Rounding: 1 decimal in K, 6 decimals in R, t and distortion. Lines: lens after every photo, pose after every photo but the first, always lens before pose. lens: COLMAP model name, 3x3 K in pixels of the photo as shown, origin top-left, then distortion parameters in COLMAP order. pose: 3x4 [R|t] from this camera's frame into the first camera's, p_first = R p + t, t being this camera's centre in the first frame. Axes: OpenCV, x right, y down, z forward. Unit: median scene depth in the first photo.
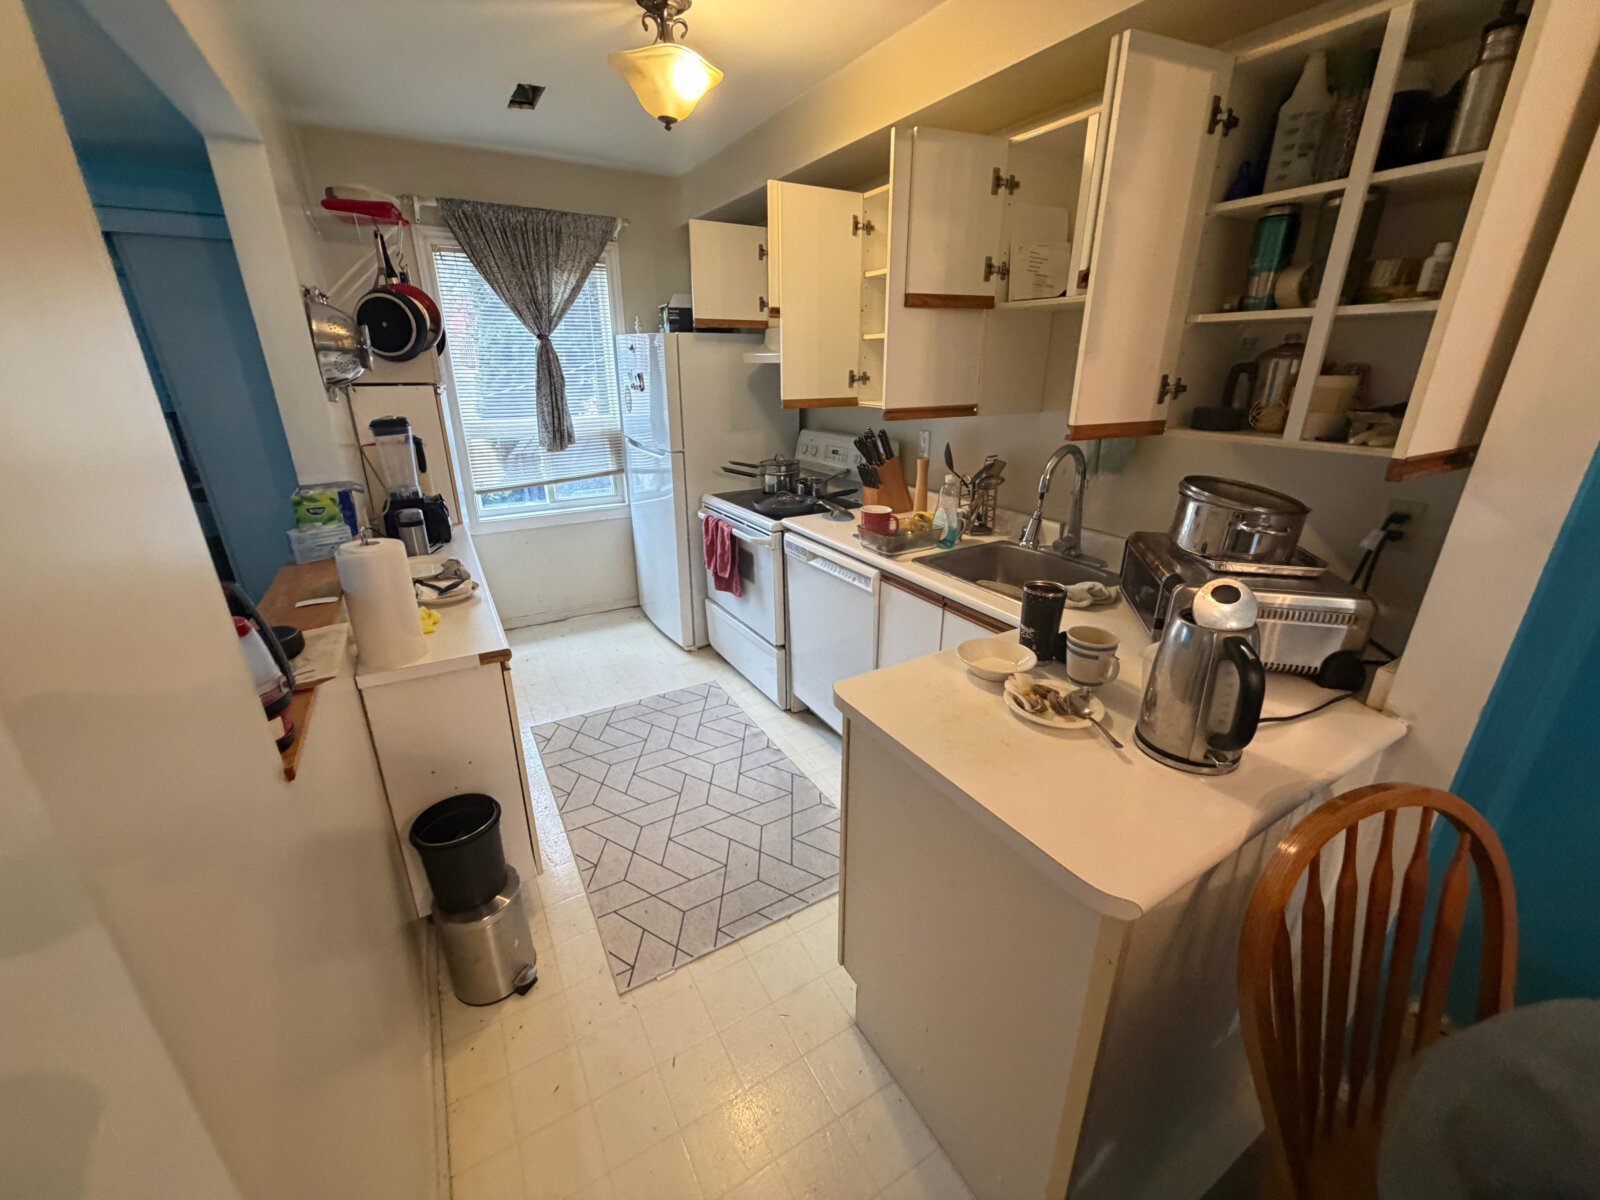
lens RADIAL K [[635.7, 0, 794.2], [0, 635.7, 597.2], [0, 0, 1]] dist [-0.000505, 0.000877]
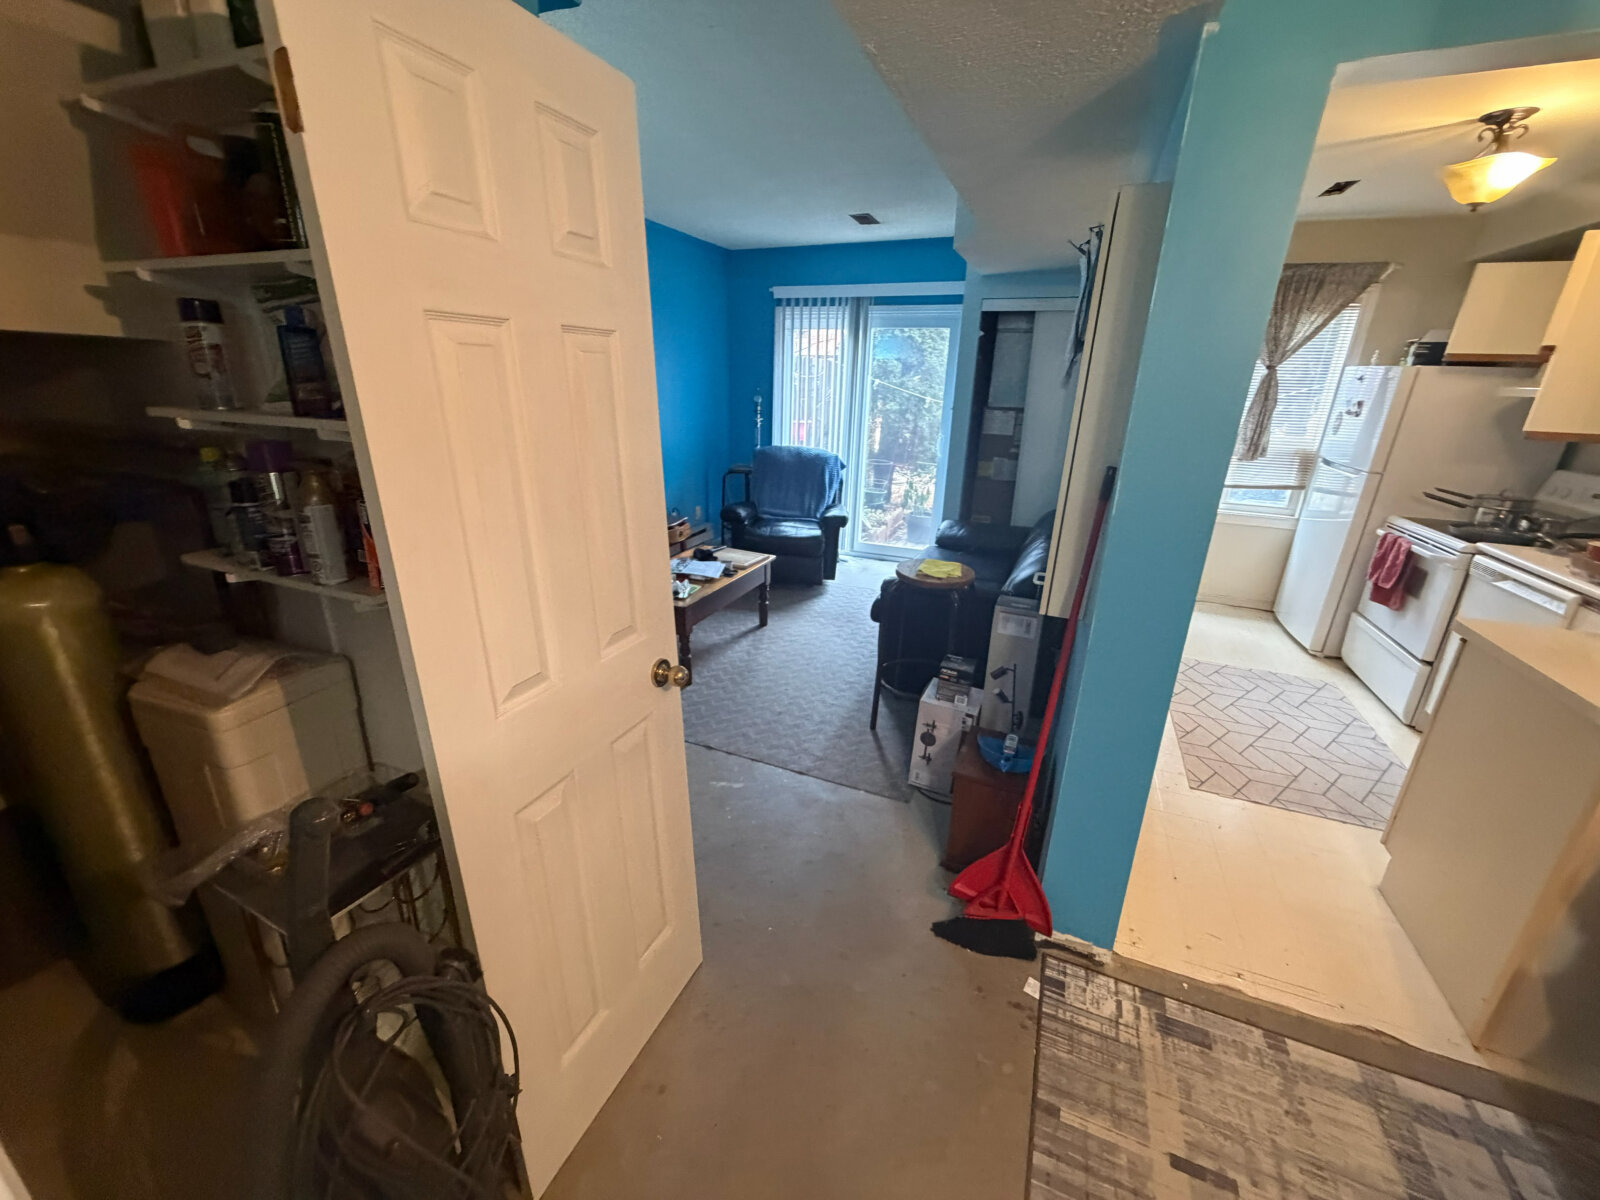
lens RADIAL K [[635.7, 0, 798.4], [0, 635.7, 595.7], [0, 0, 1]] dist [-0.000505, 0.000877]
pose [[0.606603, 0.281438, -0.743523, 0.087641], [-0.307650, 0.945477, 0.106886, 0.161169], [0.733065, 0.163907, 0.660113, -0.419632]]
